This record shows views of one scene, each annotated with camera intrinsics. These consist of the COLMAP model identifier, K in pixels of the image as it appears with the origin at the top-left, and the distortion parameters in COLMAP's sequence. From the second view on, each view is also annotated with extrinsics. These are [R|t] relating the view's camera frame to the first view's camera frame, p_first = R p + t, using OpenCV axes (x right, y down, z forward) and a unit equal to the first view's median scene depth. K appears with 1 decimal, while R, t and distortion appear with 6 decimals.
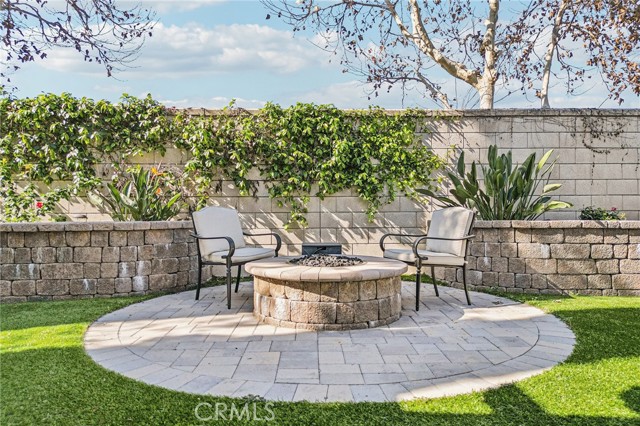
lens RADIAL K [[448.7, 0, 320.4], [0, 448.7, 214.2], [0, 0, 1]] dist [0.031446, -0.010452]
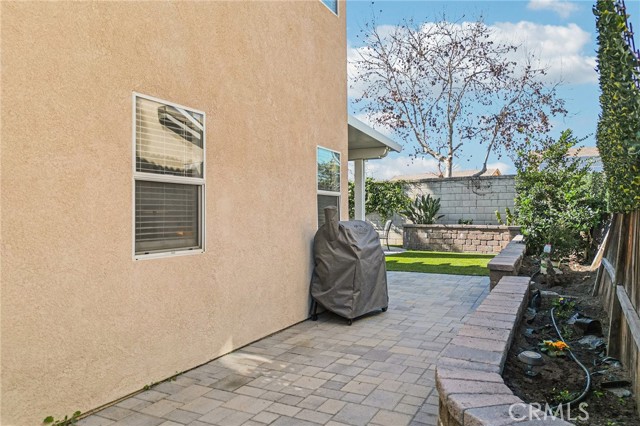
lens RADIAL K [[448.7, 0, 320.0], [0, 448.7, 213.8], [0, 0, 1]] dist [0.031446, -0.010452]
pose [[0.882621, 0.000315, -0.470086, 1.007299], [0.004906, 0.999939, 0.009882, -0.068836], [0.470060, -0.011028, 0.882565, -1.469407]]
